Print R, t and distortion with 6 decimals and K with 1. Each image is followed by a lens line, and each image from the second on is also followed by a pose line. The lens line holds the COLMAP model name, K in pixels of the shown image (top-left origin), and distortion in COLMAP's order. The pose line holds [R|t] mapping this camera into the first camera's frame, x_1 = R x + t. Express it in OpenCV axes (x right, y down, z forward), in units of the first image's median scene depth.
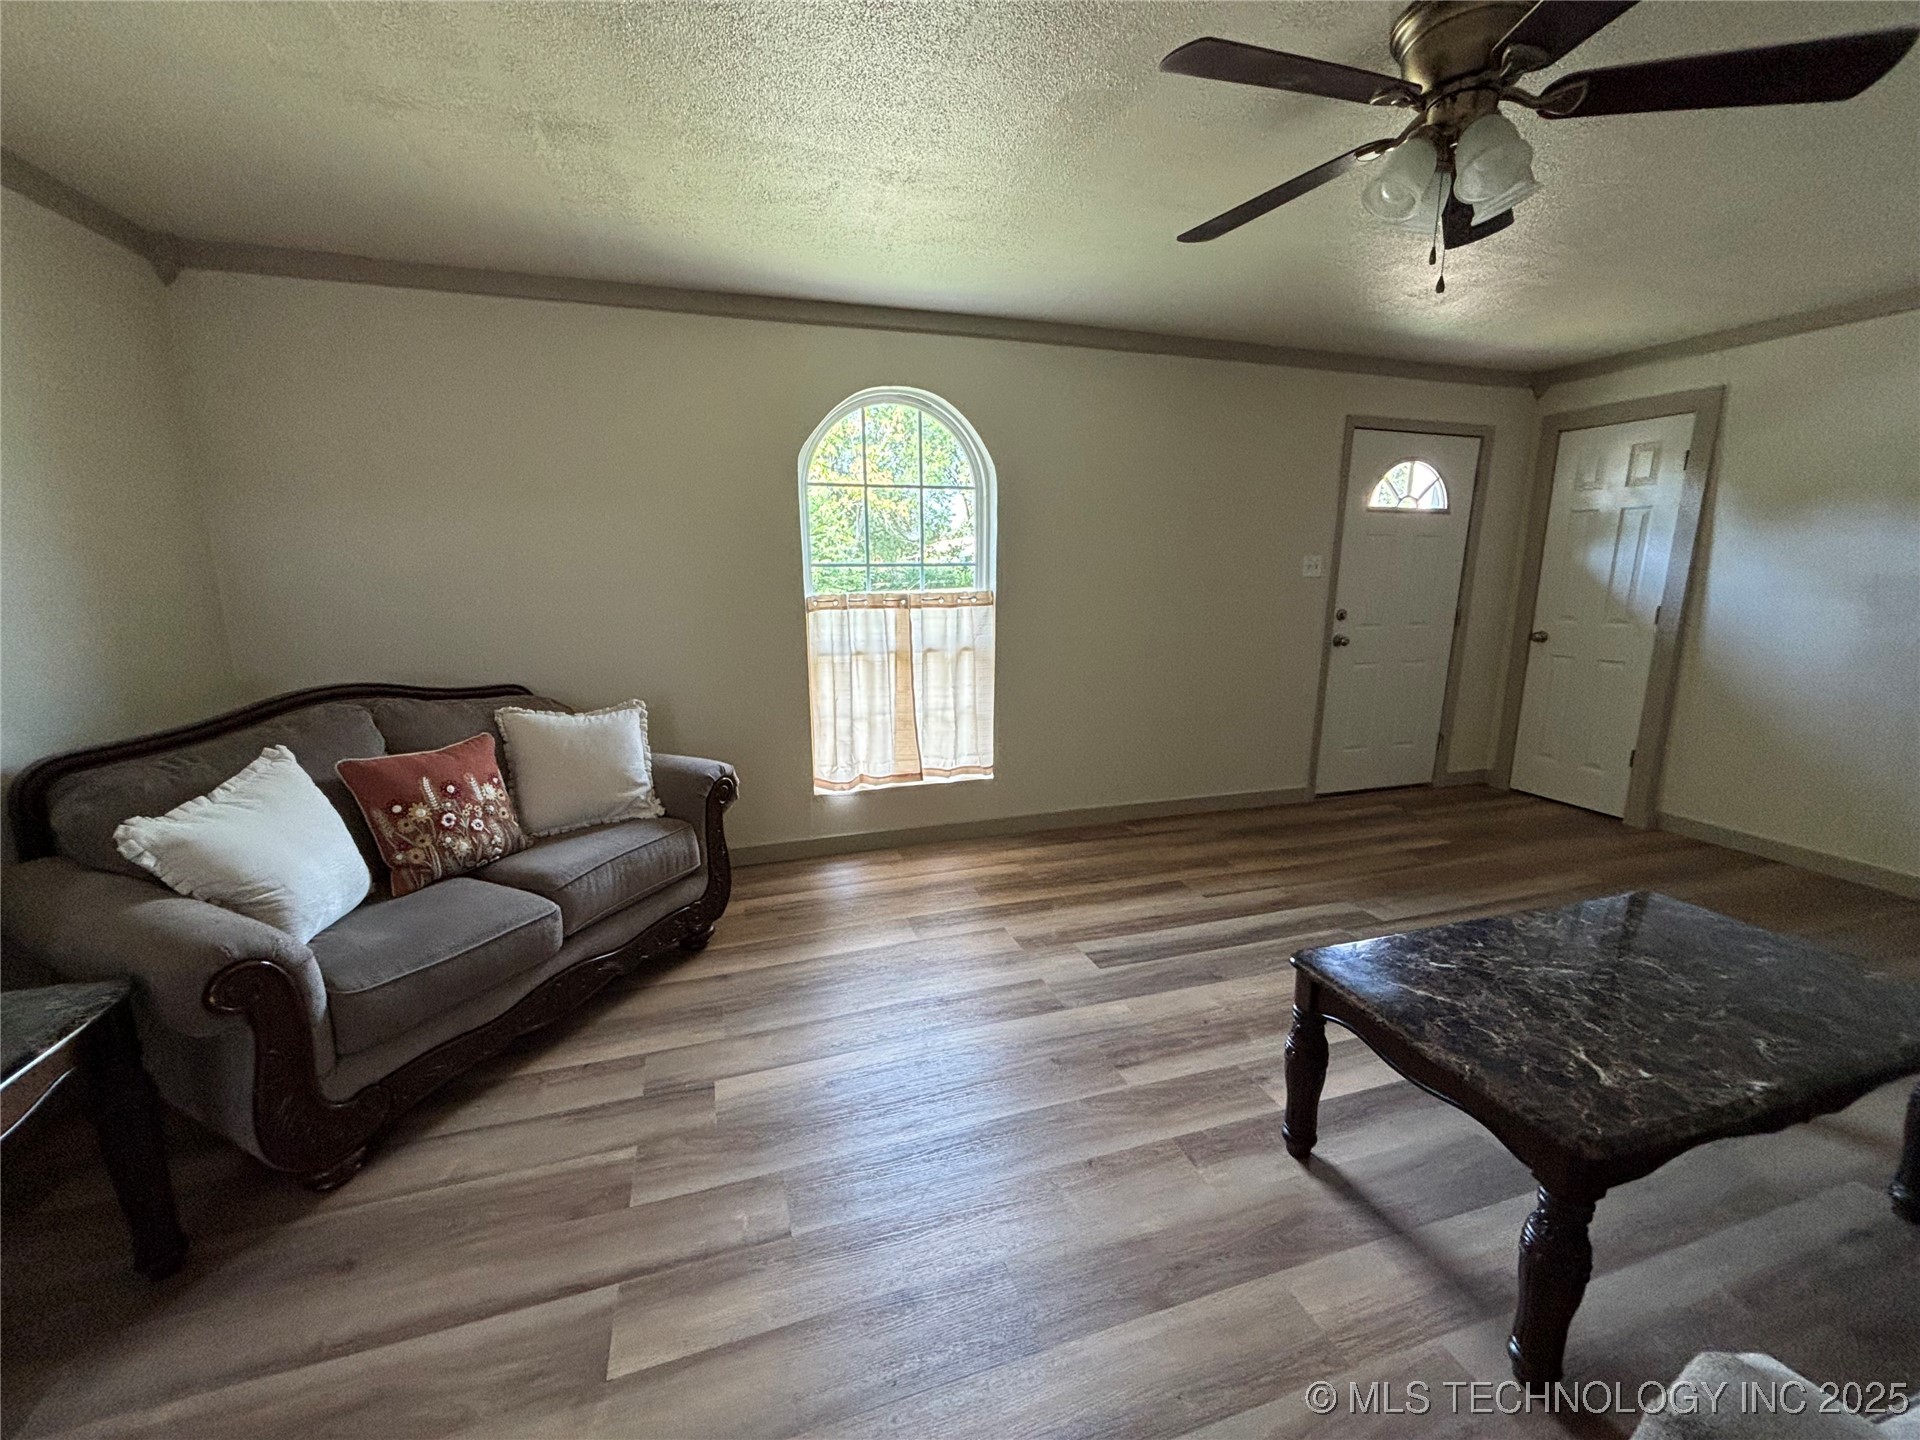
lens RADIAL K [[769.8, 0, 953.9], [0, 769.8, 721.3], [0, 0, 1]] dist [0.002132, 0.000523]
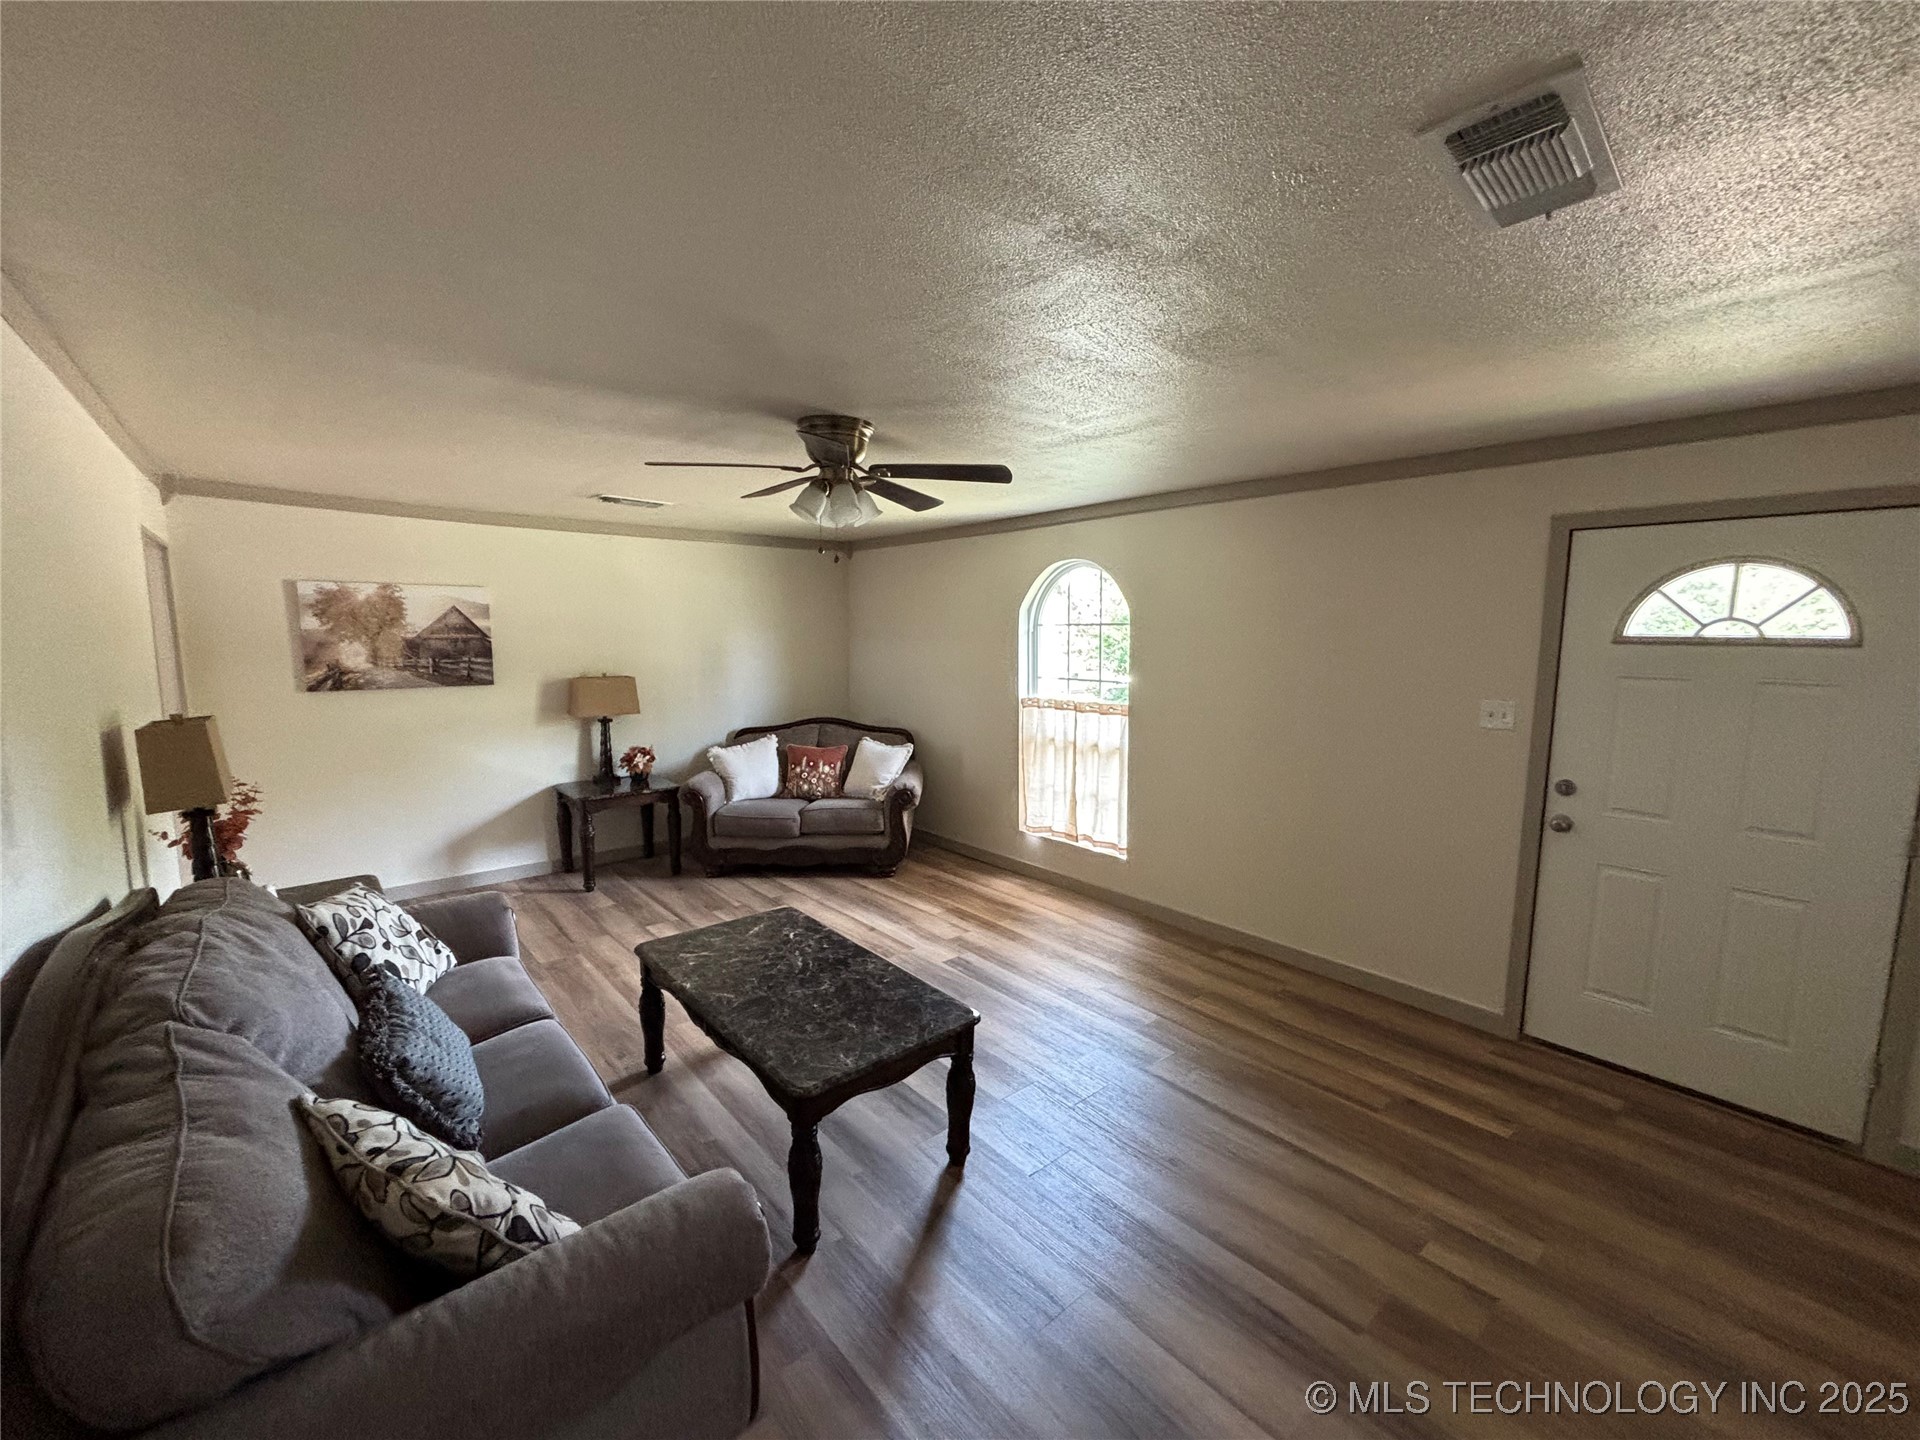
lens RADIAL K [[771.3, 0, 968.7], [0, 771.3, 717.3], [0, 0, 1]] dist [0.001027, -0.000094]
pose [[0.406658, 0.105916, -0.907420, 1.112895], [-0.194479, 0.980527, 0.027294, -0.139324], [0.892641, 0.165375, 0.419337, 0.261175]]
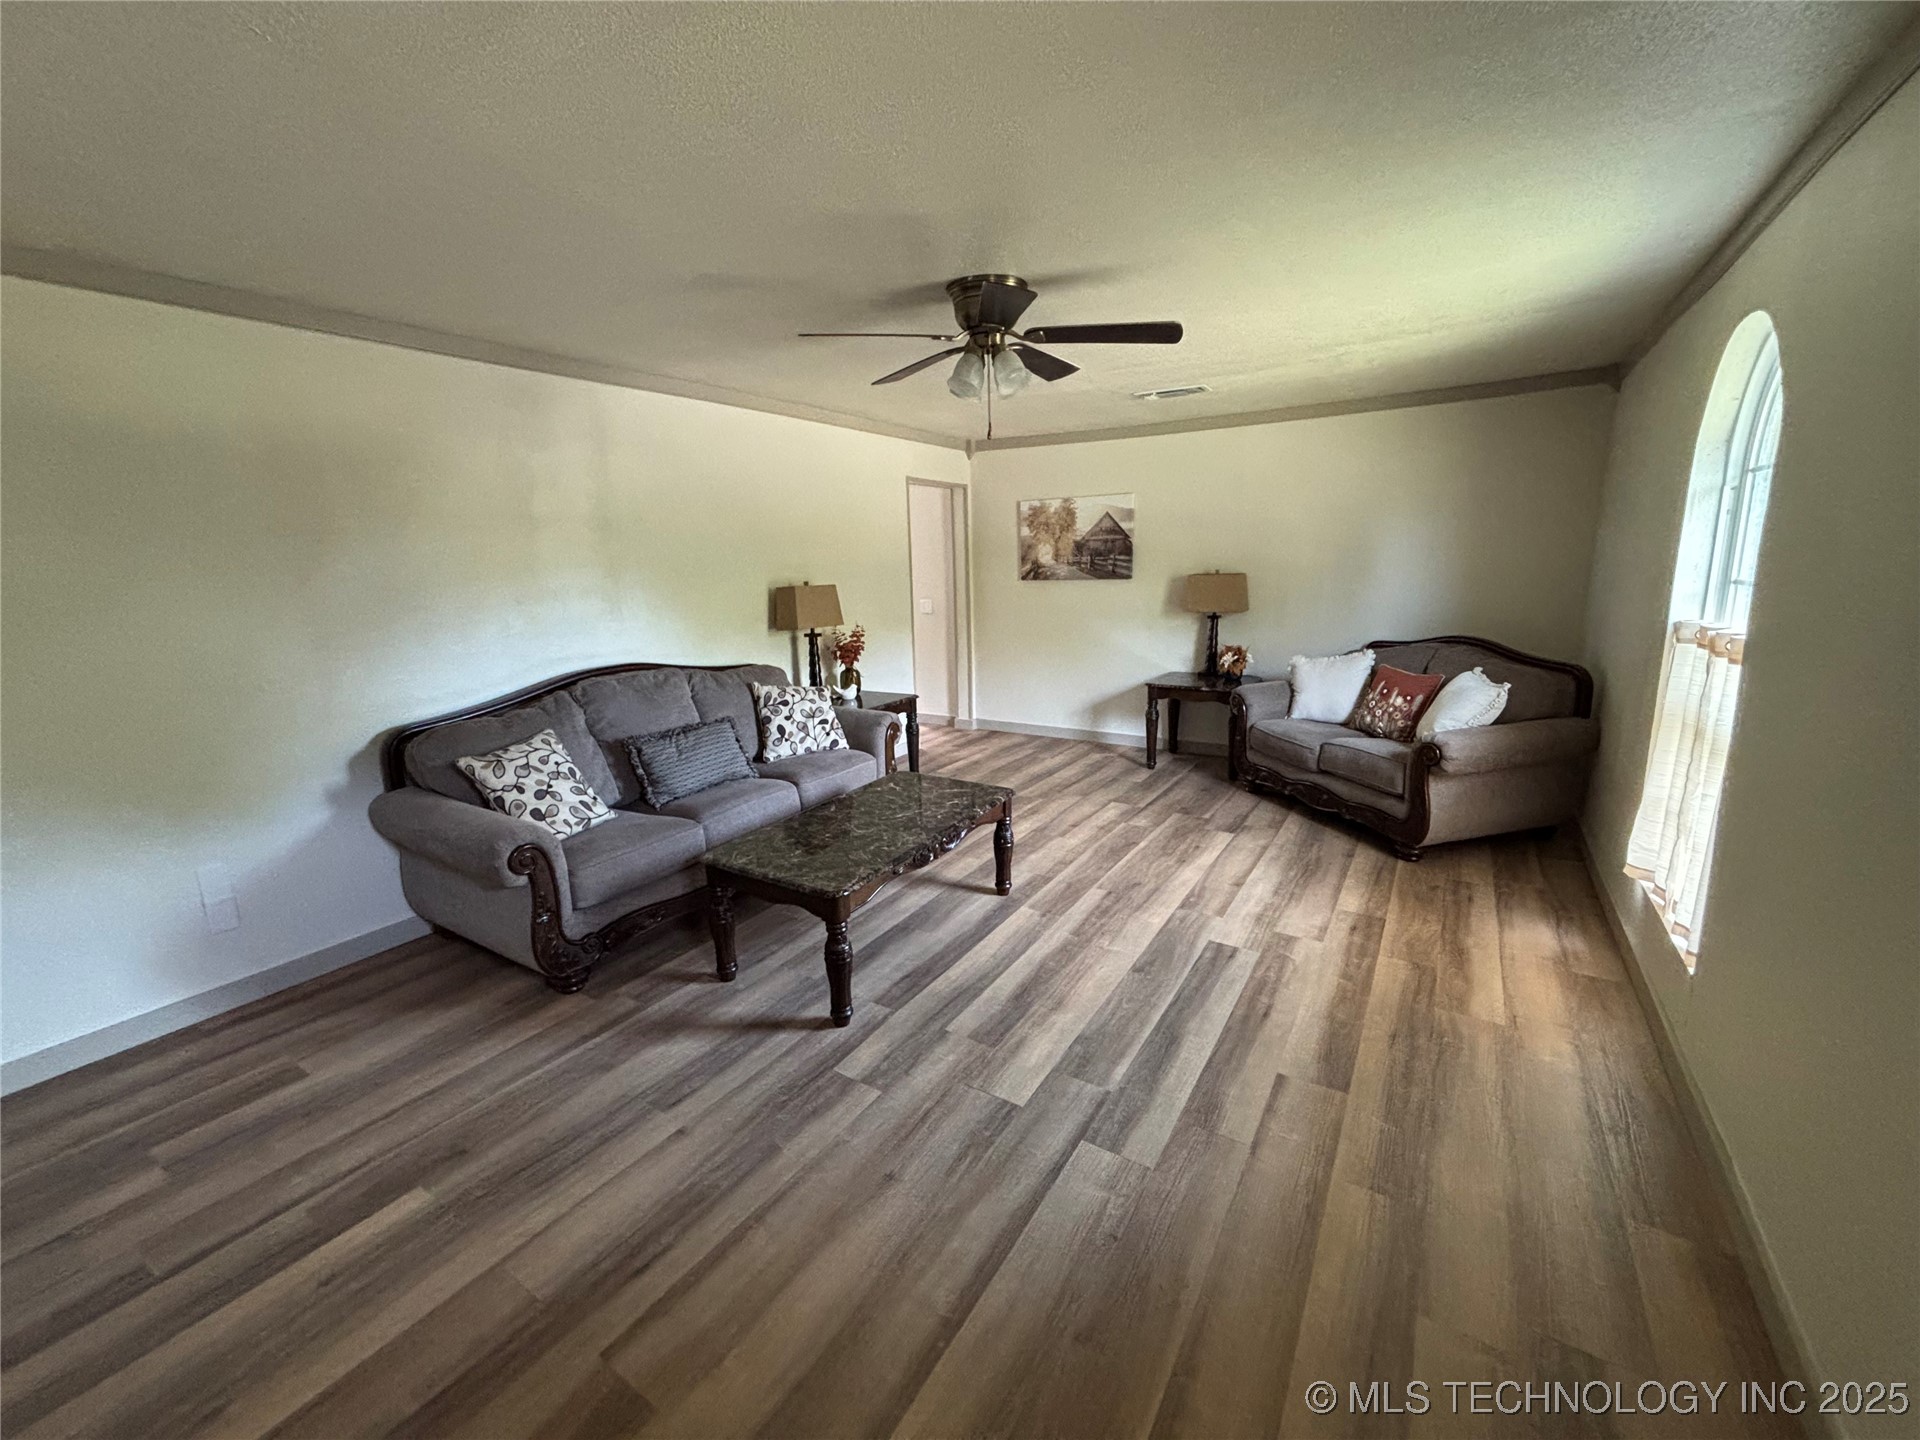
lens RADIAL K [[776.2, 0, 952.4], [0, 776.2, 721.2], [0, 0, 1]] dist [0.002541, 0.000773]
pose [[-0.769624, 0.154751, -0.619460, 0.854821], [-0.103014, 0.927379, 0.359660, -0.265704], [0.630133, 0.340617, -0.697792, 1.082767]]
